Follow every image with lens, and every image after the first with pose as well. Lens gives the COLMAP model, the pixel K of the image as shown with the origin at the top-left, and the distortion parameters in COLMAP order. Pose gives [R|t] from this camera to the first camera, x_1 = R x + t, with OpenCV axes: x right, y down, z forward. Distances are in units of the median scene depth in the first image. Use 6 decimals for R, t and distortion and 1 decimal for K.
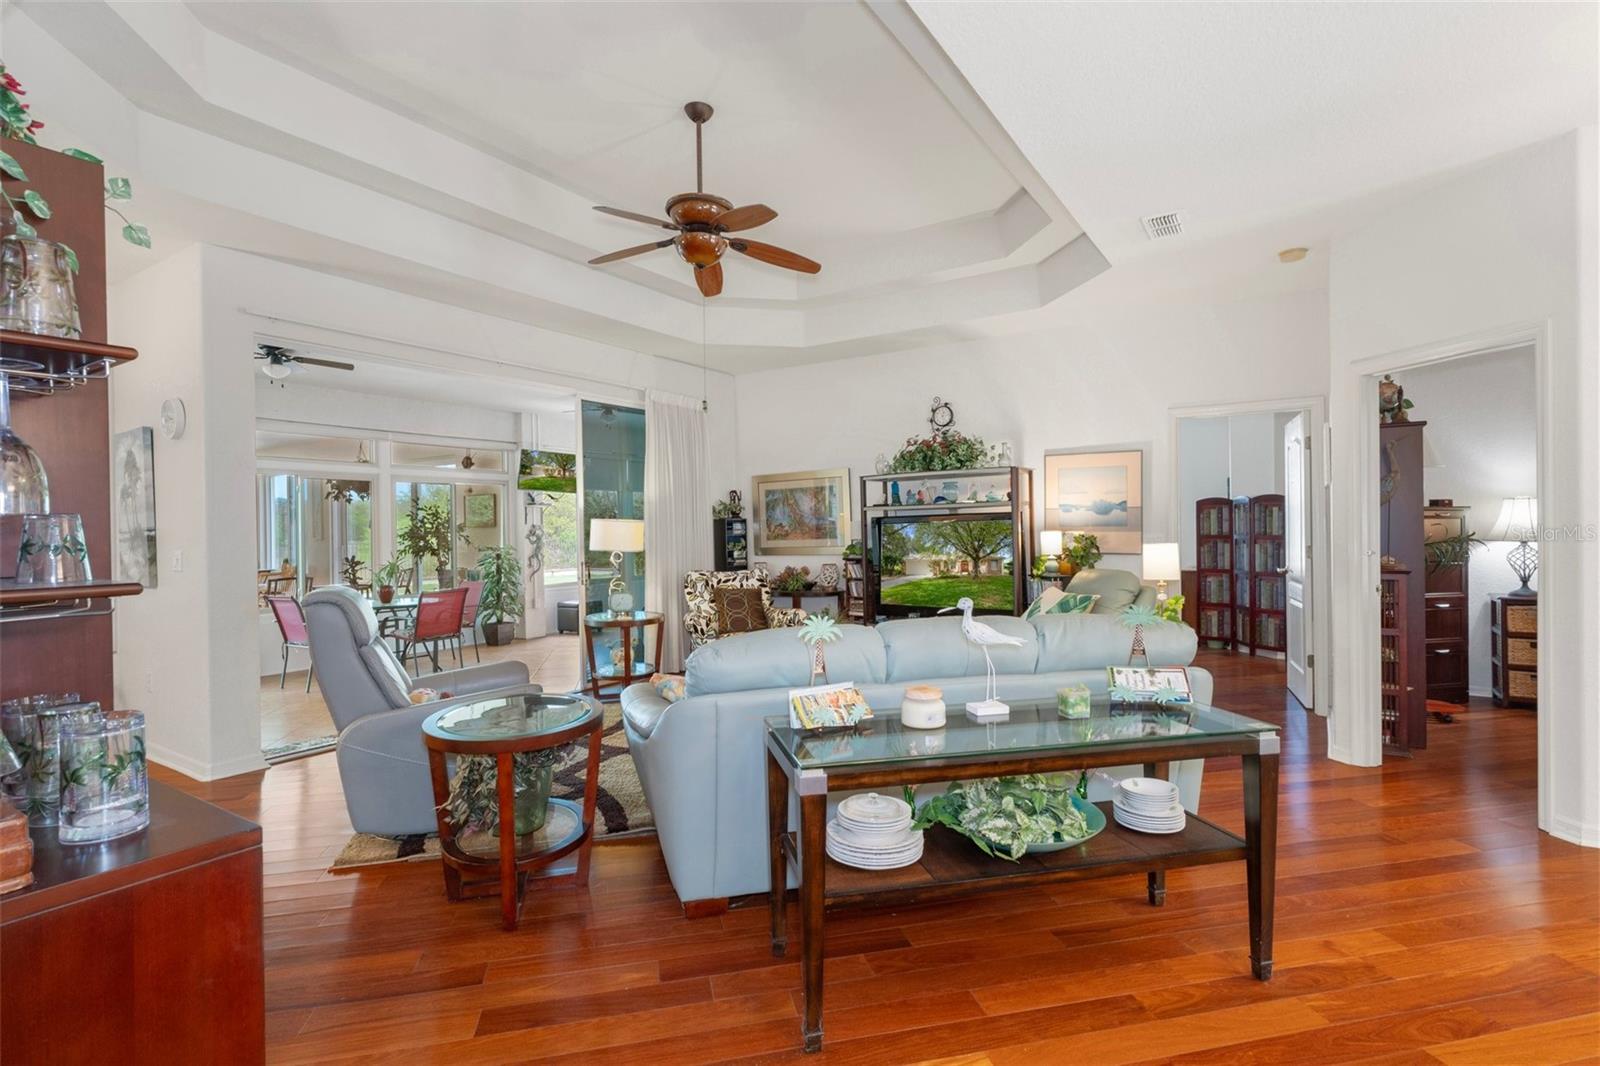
lens RADIAL K [[773.0, 0, 809.3], [0, 773.0, 536.2], [0, 0, 1]] dist [0.003007, -0.000259]
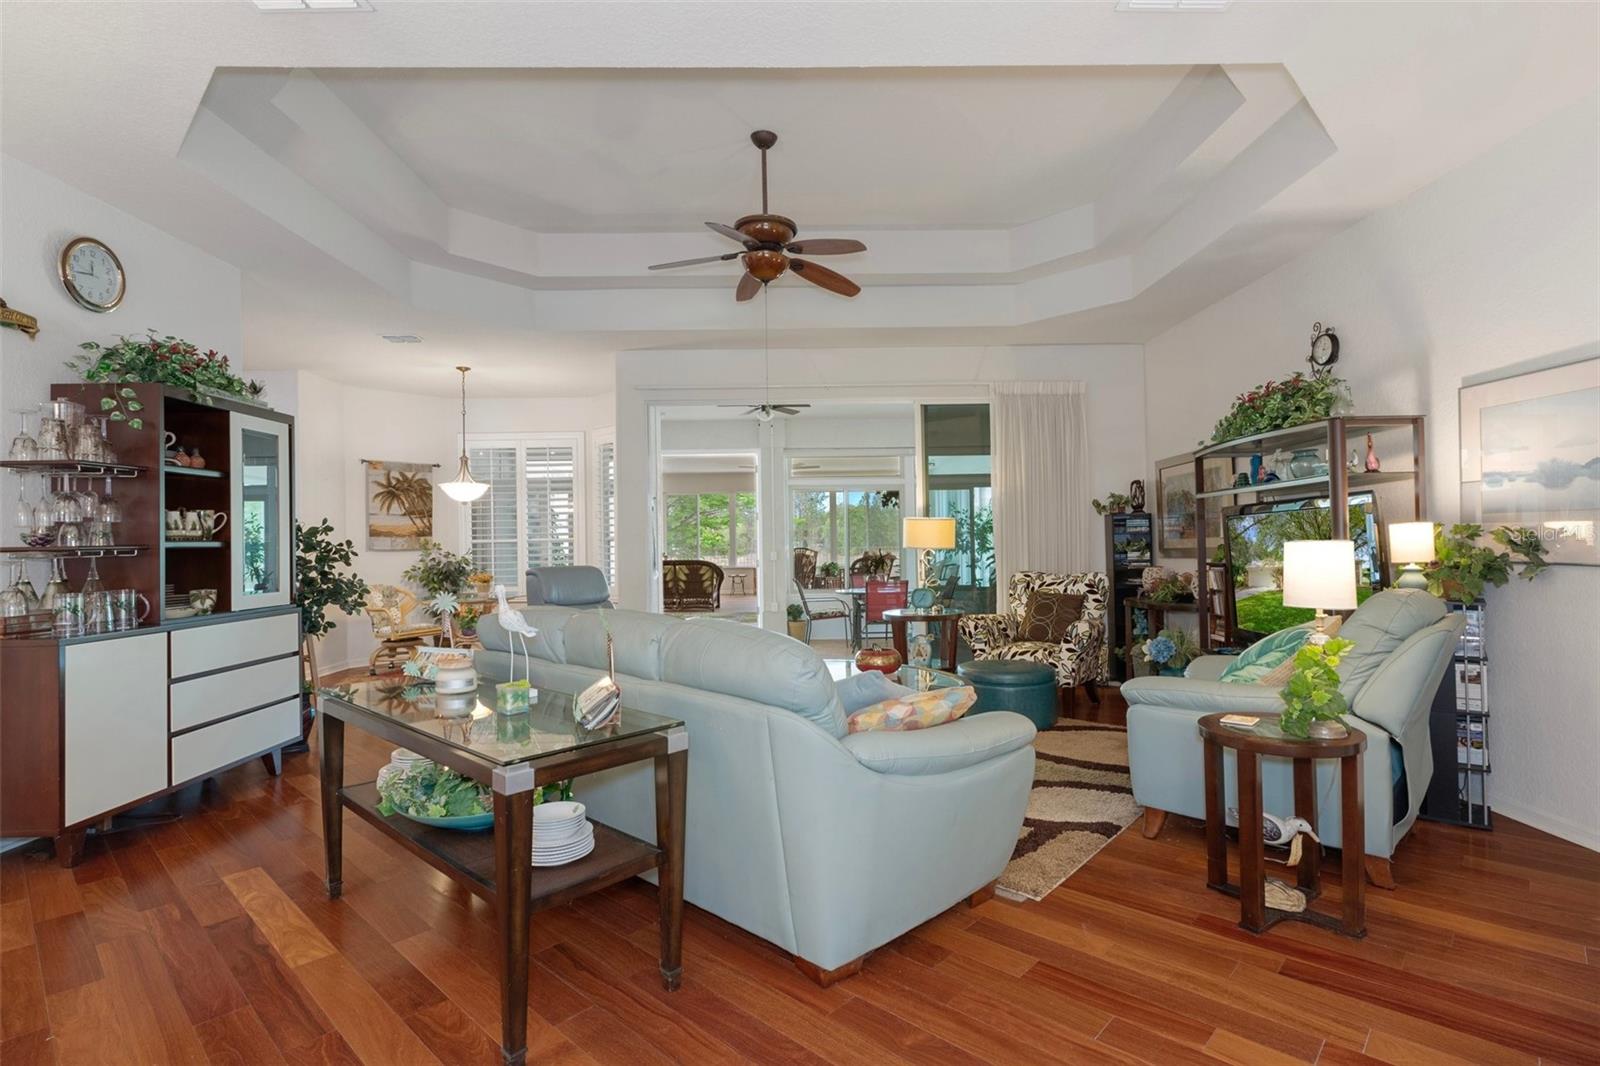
lens RADIAL K [[773.0, 0, 803.1], [0, 773.0, 530.1], [0, 0, 1]] dist [0.003007, -0.000259]
pose [[0.566230, -0.009769, -0.824189, 0.508182], [0.001183, 0.999938, -0.011039, 0.005674], [0.824246, 0.005275, 0.566207, 0.287358]]
